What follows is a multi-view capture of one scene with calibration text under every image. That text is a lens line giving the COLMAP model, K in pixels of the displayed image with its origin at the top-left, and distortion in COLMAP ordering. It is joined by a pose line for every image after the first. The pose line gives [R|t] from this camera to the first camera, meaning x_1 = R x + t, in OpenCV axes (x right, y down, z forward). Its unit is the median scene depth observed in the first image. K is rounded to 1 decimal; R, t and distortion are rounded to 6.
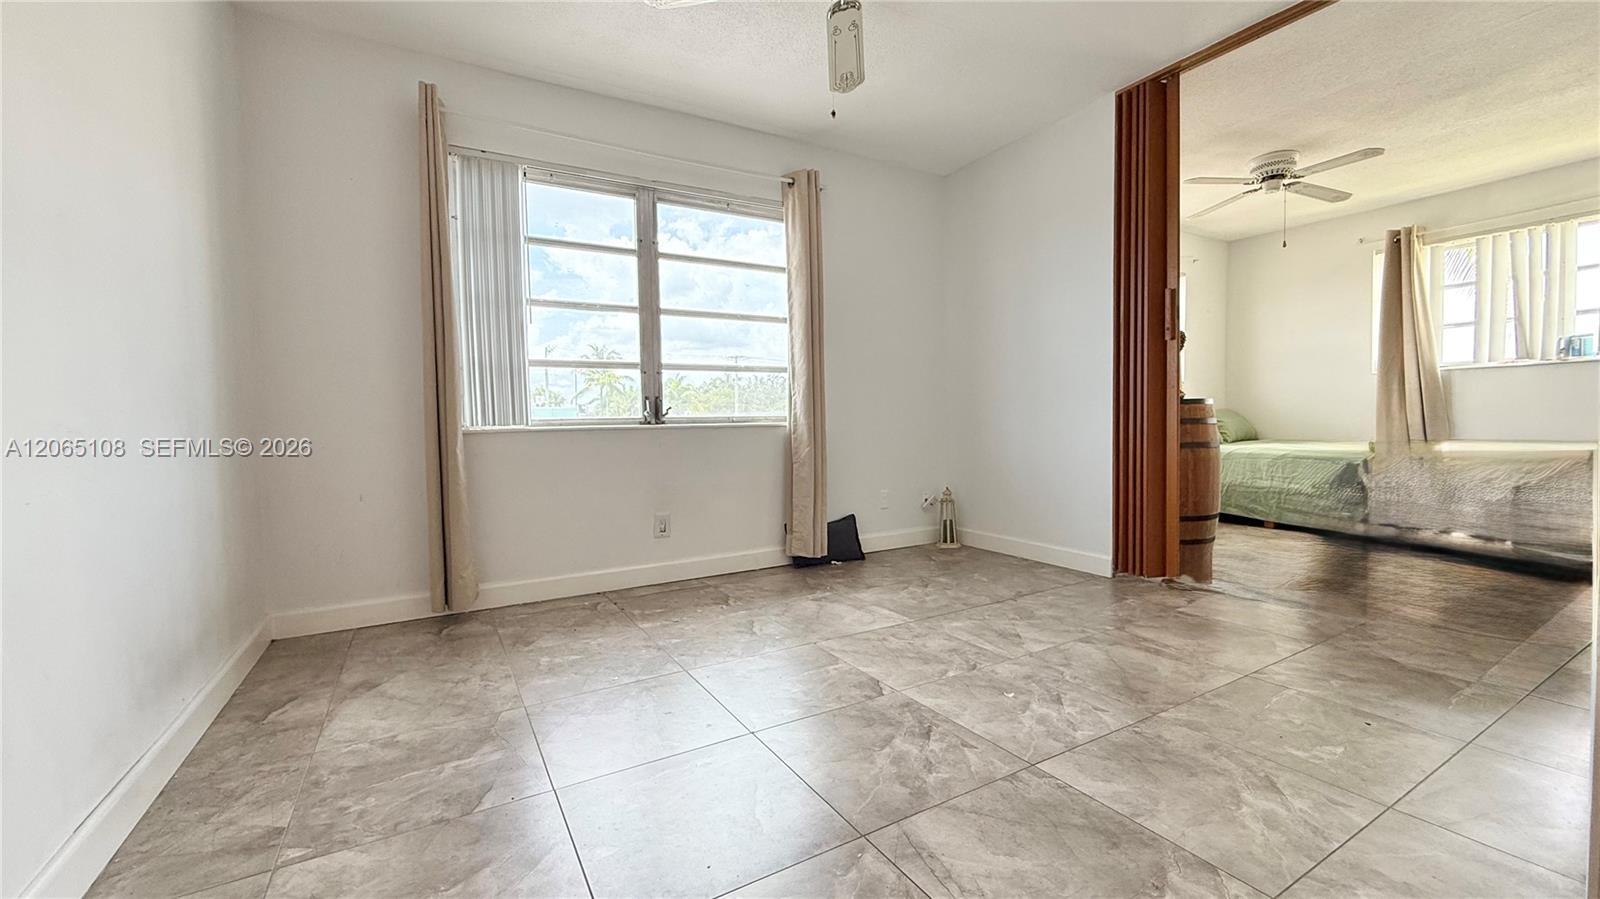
lens RADIAL K [[637.9, 0, 794.6], [0, 637.9, 448.7], [0, 0, 1]] dist [-0.002048, -0.001314]
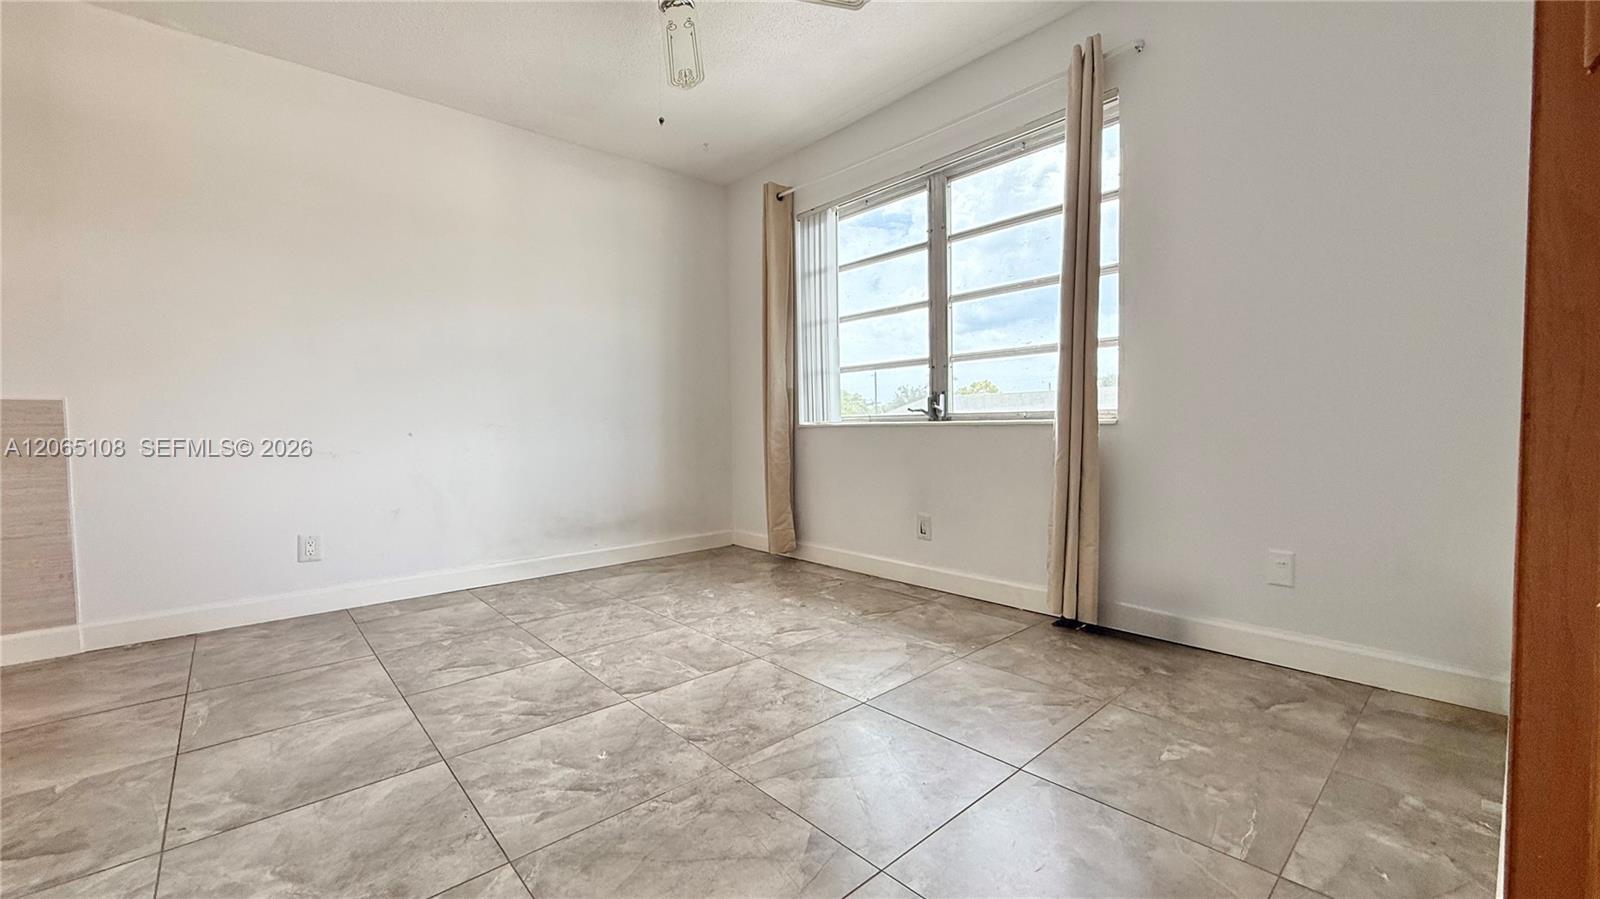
lens RADIAL K [[637.9, 0, 803.6], [0, 637.9, 450.9], [0, 0, 1]] dist [-0.002048, -0.001314]
pose [[0.205518, 0.057510, -0.976962, 1.053636], [-0.031641, 0.998140, 0.052101, -0.058432], [0.978142, 0.020205, 0.206956, 0.956508]]
